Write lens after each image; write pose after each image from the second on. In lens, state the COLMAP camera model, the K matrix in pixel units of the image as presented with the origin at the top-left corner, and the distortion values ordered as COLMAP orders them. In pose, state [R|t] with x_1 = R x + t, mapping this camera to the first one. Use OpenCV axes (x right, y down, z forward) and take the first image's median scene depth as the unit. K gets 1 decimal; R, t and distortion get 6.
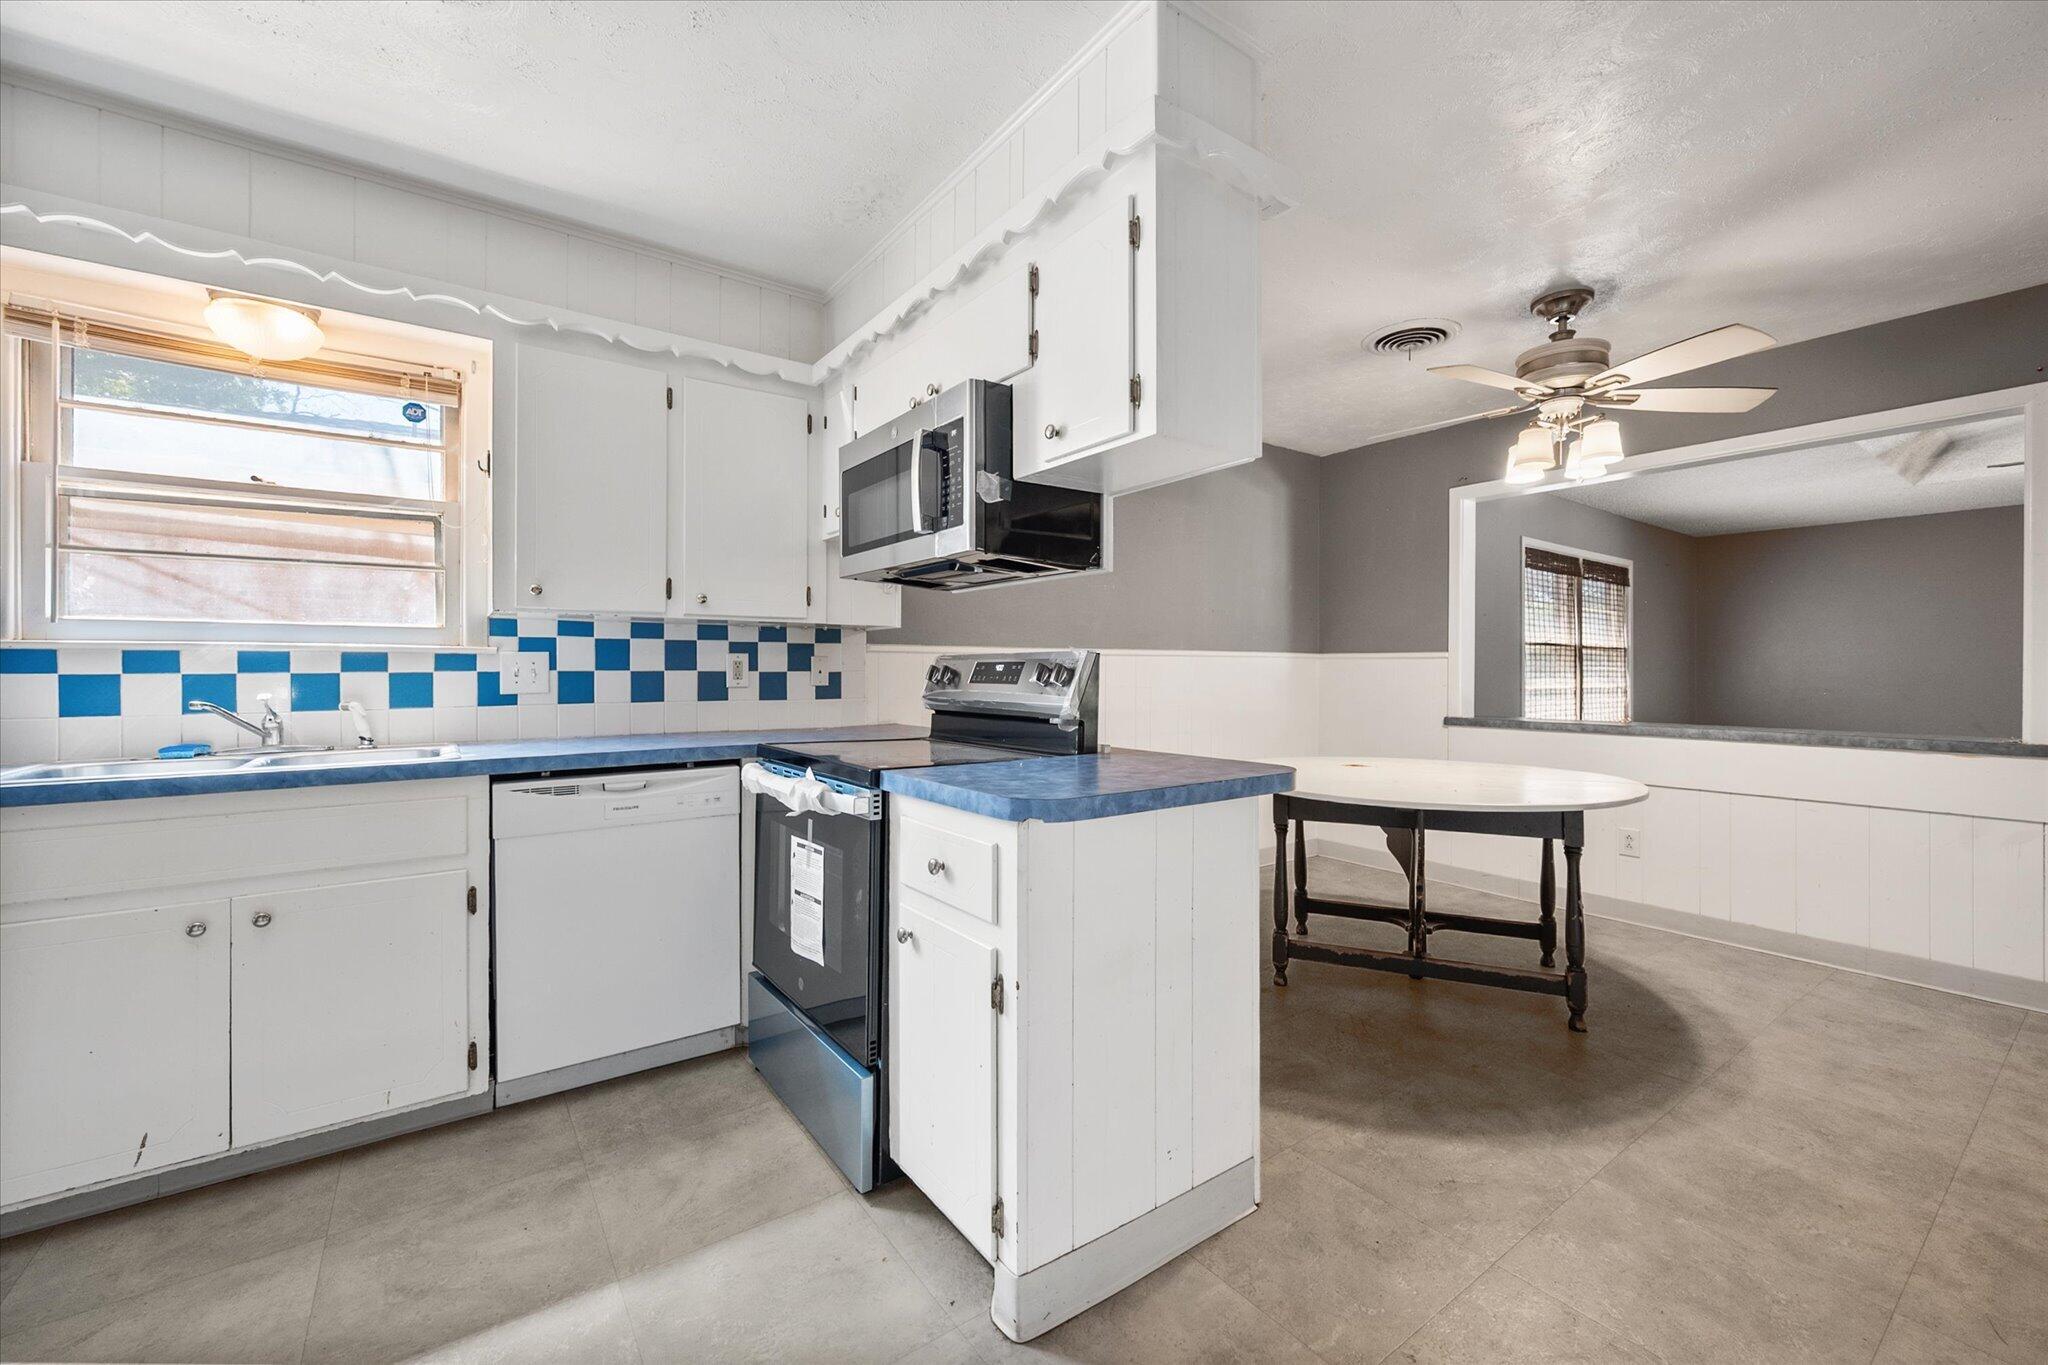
lens RADIAL K [[833.2, 0, 1012.1], [0, 833.2, 671.2], [0, 0, 1]] dist [0.000295, 0.000933]
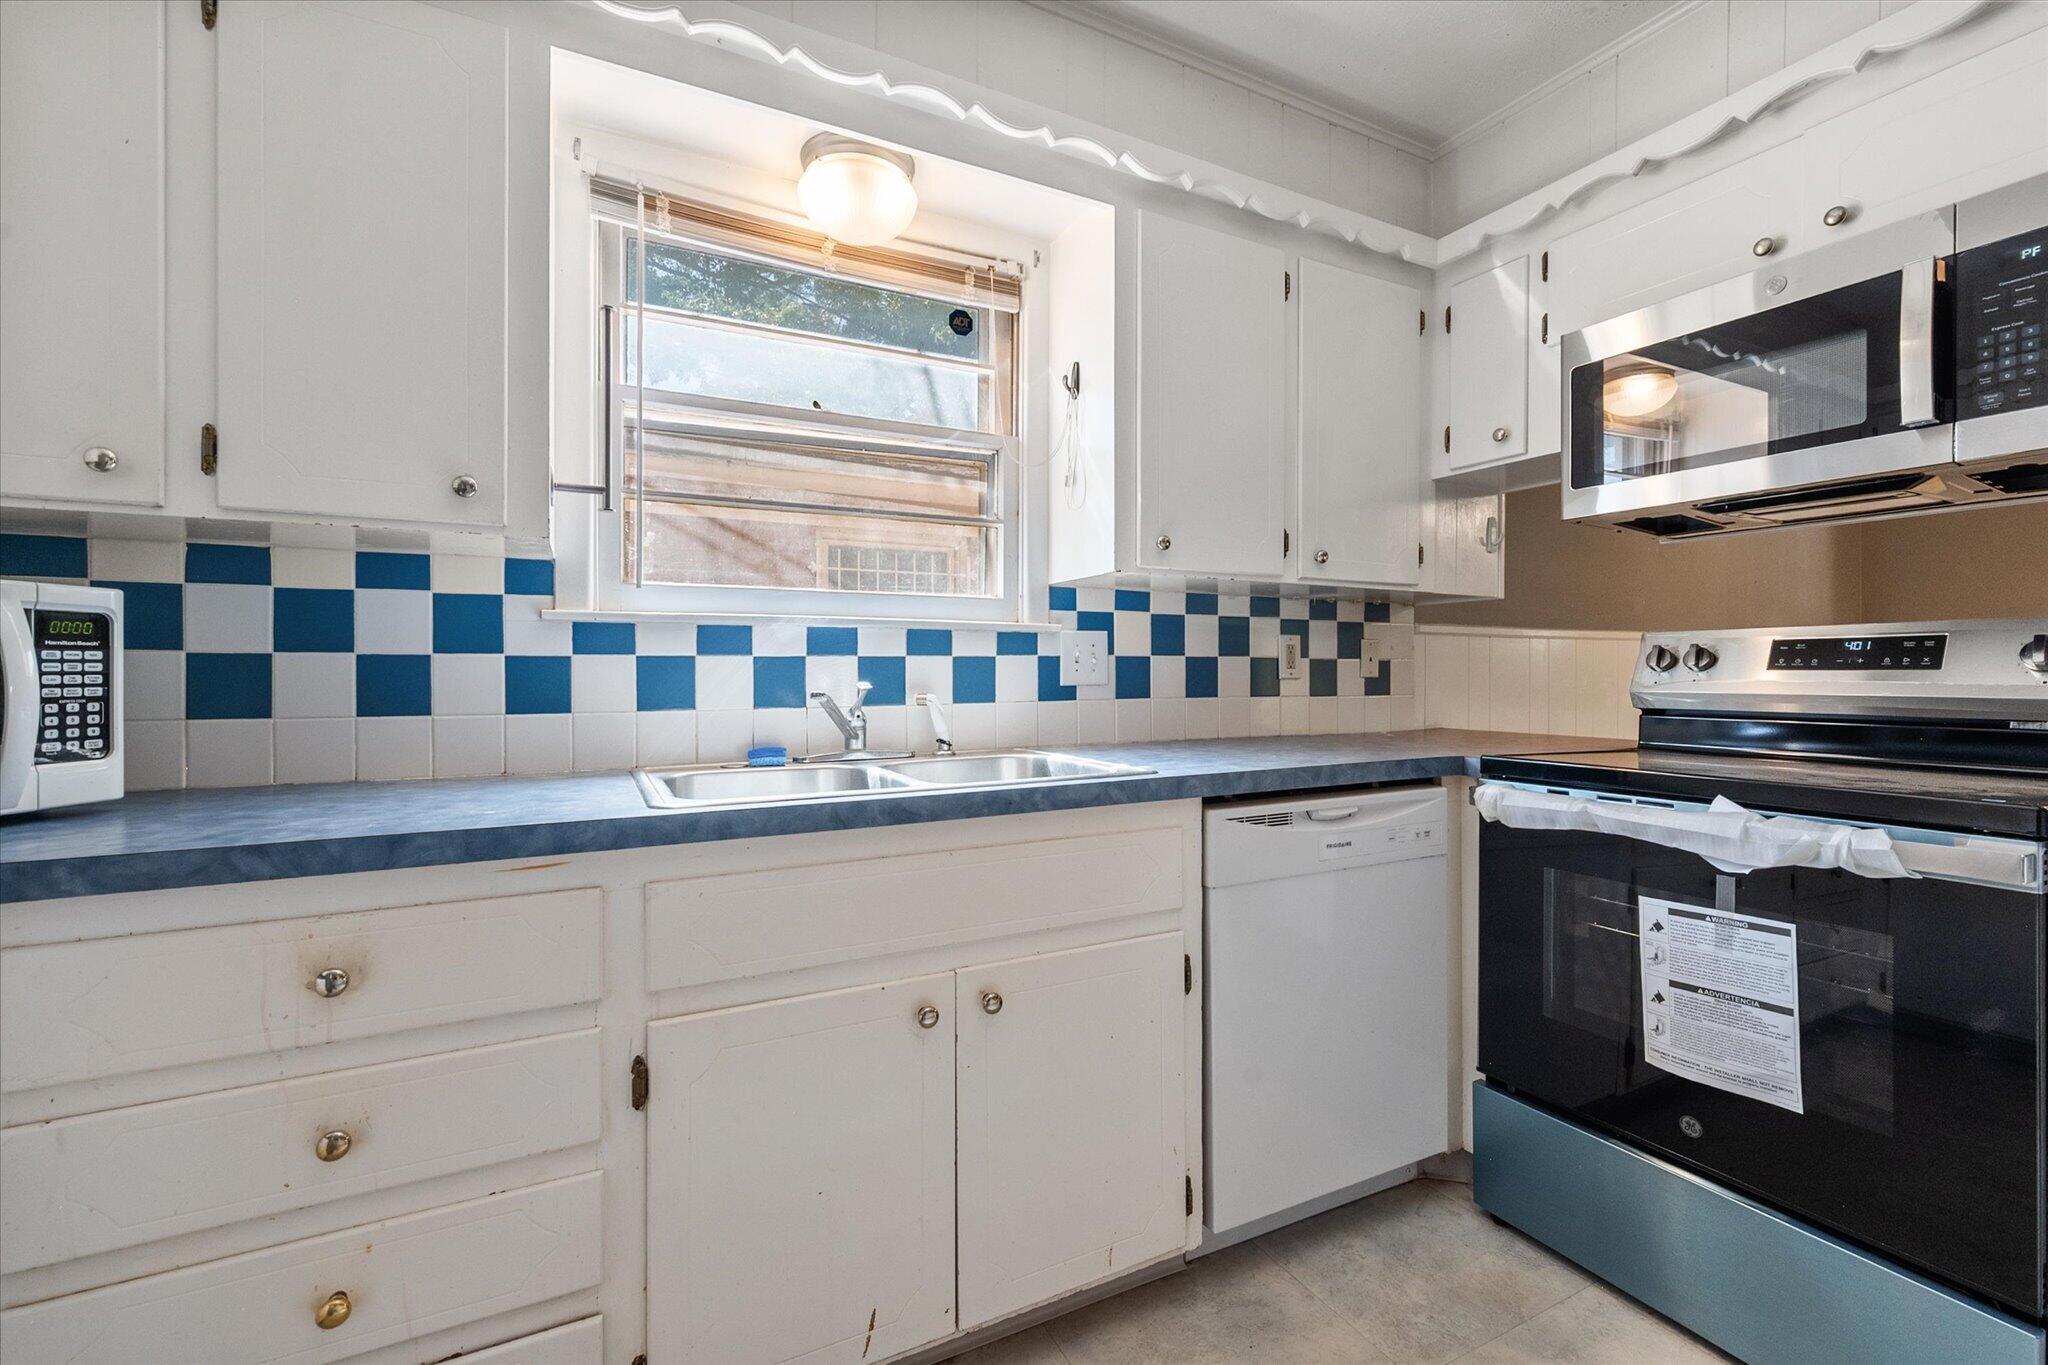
lens RADIAL K [[881.3, 0, 1026.2], [0, 881.3, 672.3], [0, 0, 1]] dist [-0.000429, 0.000425]
pose [[0.990024, -0.000425, -0.140896, -0.551142], [0.000403, 1.000000, -0.000182, 0.016217], [0.140896, 0.000124, 0.990024, 0.199387]]
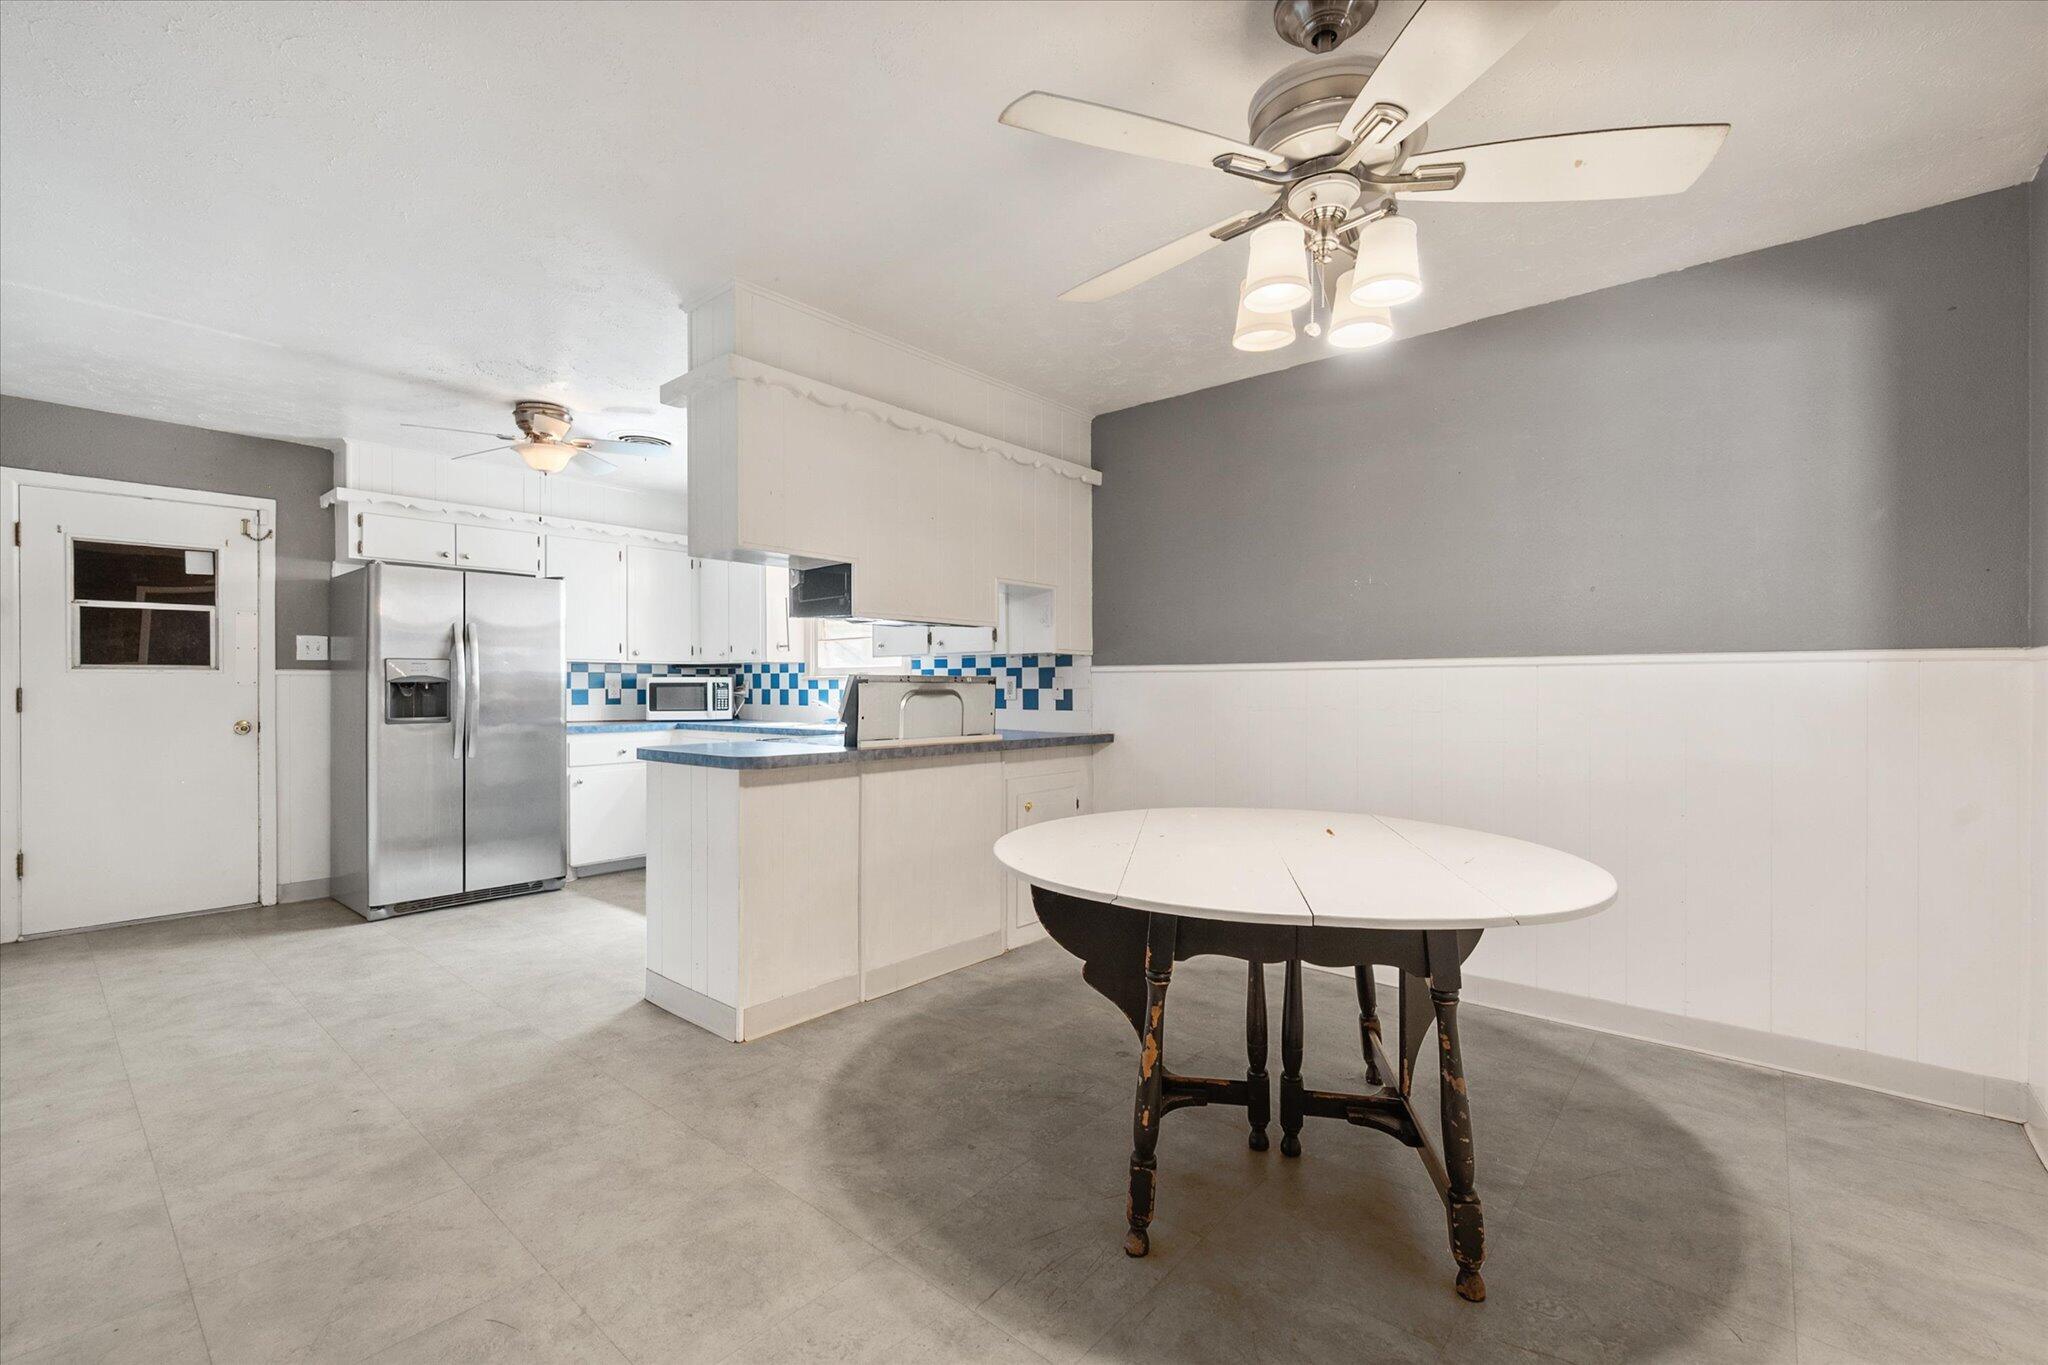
lens RADIAL K [[881.3, 0, 1018.5], [0, 881.3, 682.6], [0, 0, 1]] dist [-0.004370, -0.000370]
pose [[0.227728, -0.006442, -0.973703, 1.402185], [-0.002902, 0.999969, -0.007294, 0.000969], [0.973720, 0.004486, 0.227703, 0.807144]]
